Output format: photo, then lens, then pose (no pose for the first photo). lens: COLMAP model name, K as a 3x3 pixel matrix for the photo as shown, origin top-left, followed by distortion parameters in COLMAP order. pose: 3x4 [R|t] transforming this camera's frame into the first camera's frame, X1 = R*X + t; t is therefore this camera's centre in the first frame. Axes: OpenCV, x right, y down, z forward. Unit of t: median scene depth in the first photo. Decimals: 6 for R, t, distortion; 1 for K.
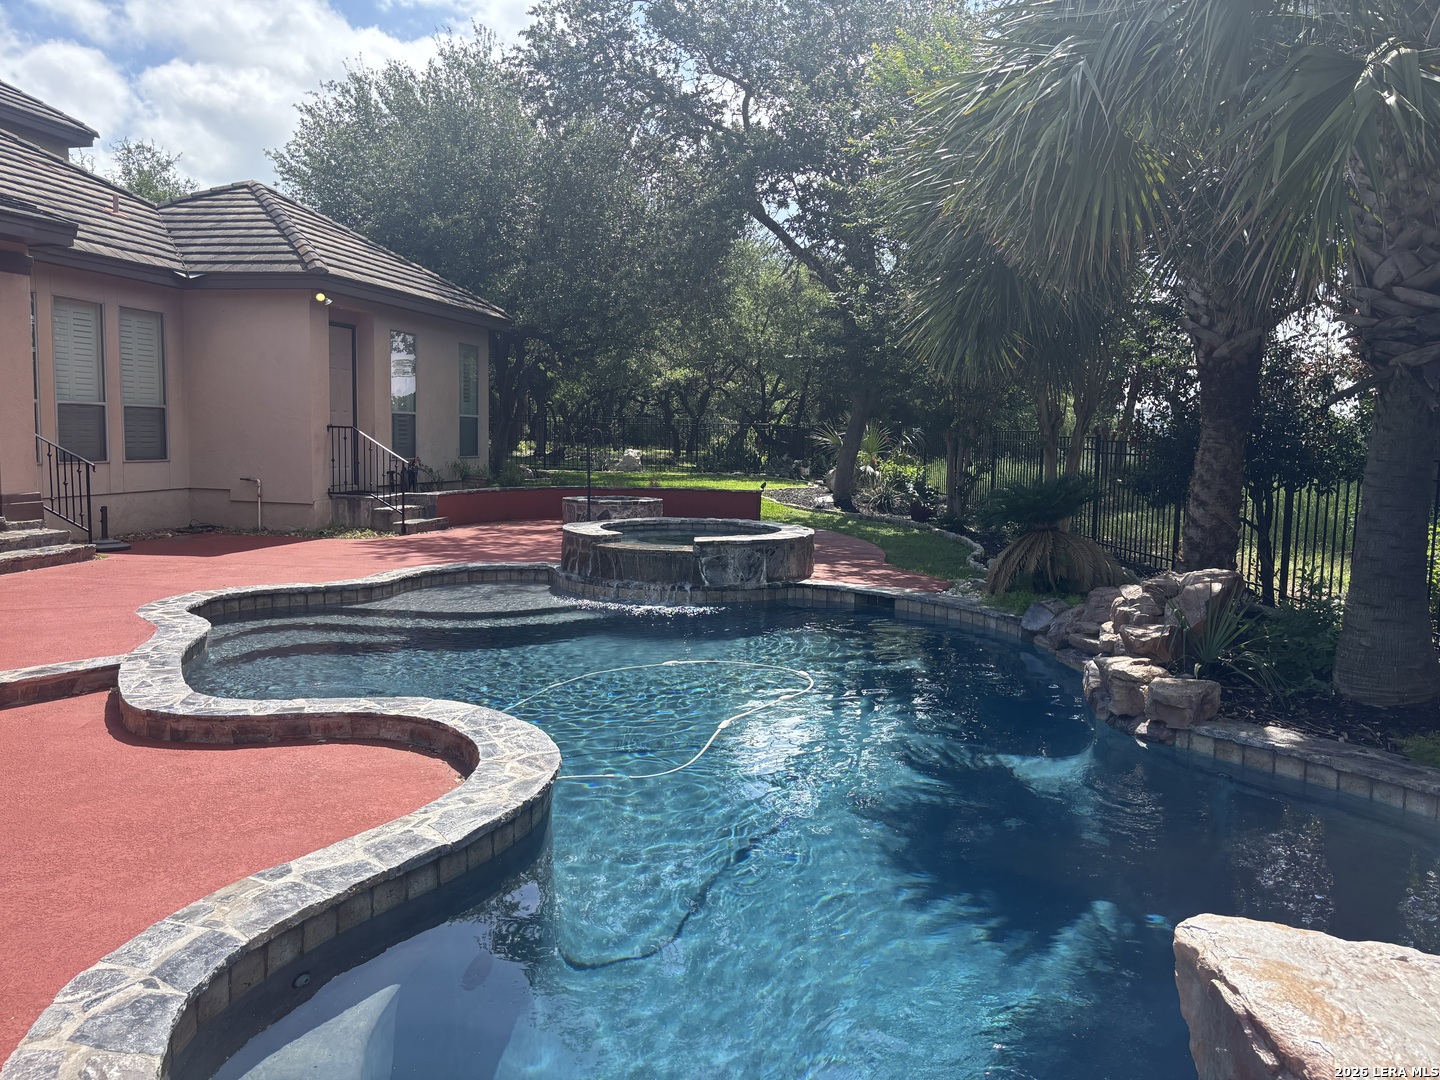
lens RADIAL K [[1096.3, 0, 721.2], [0, 1096.3, 515.0], [0, 0, 1]] dist [0.116357, -0.169378]
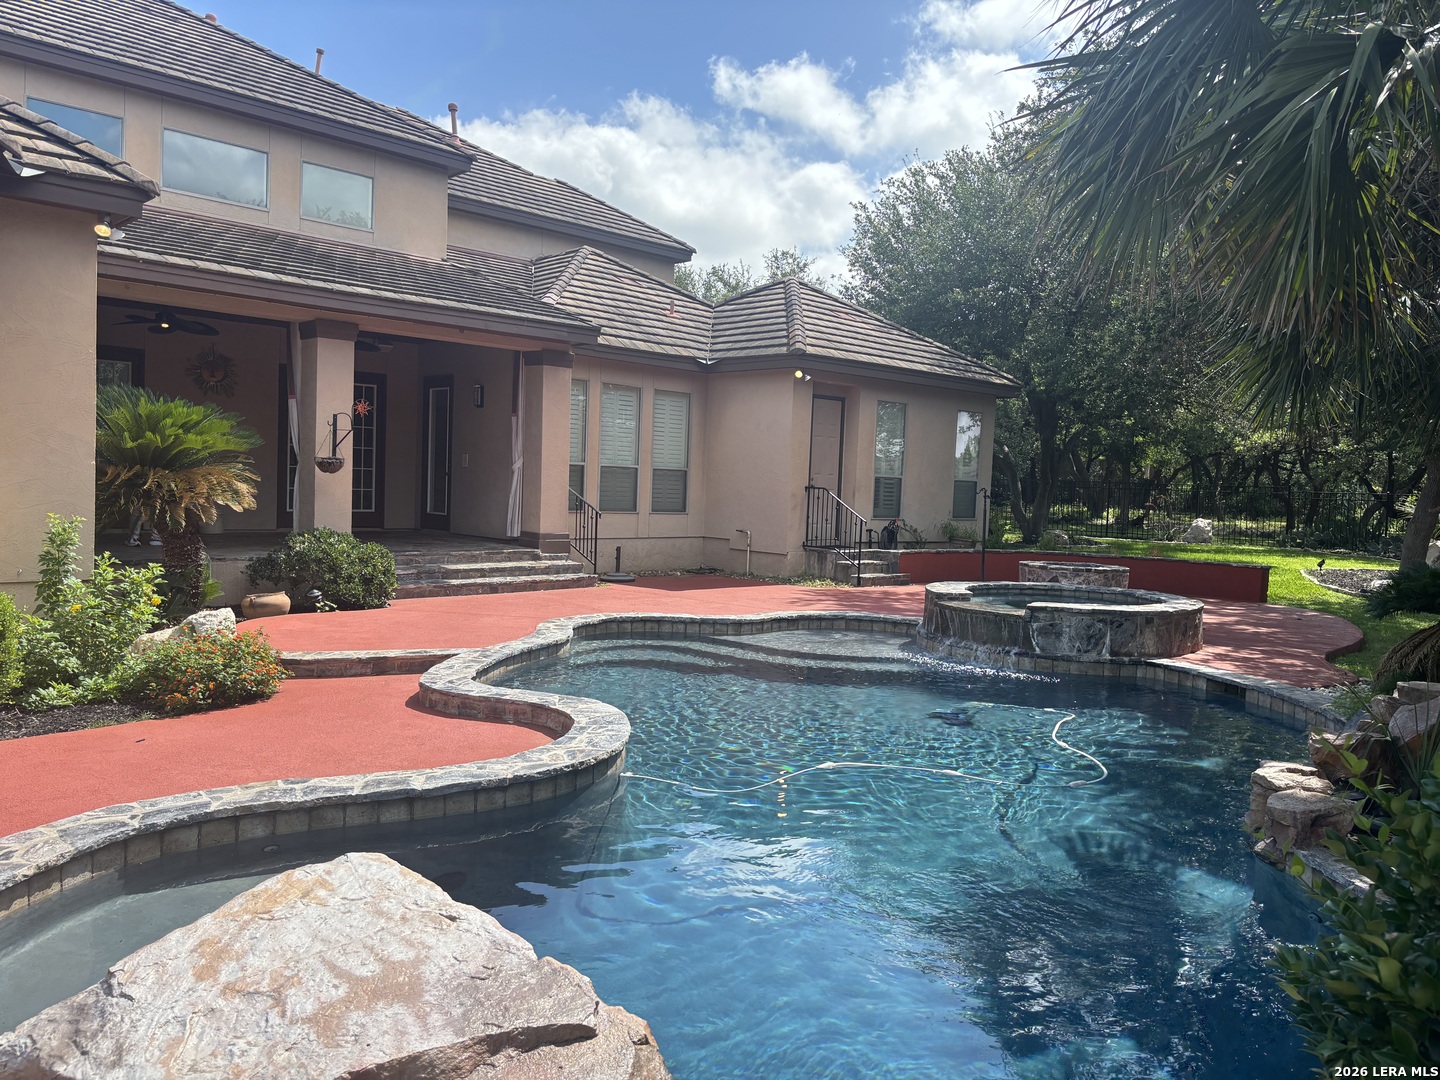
lens RADIAL K [[1092.2, 0, 720.0], [0, 1092.2, 540.0], [0, 0, 1]] dist [0.115788, -0.203792]
pose [[0.827119, 0.040973, -0.560532, 0.263198], [-0.063068, 0.997806, -0.020127, 0.002748], [0.558478, 0.051999, 0.827888, 0.038043]]
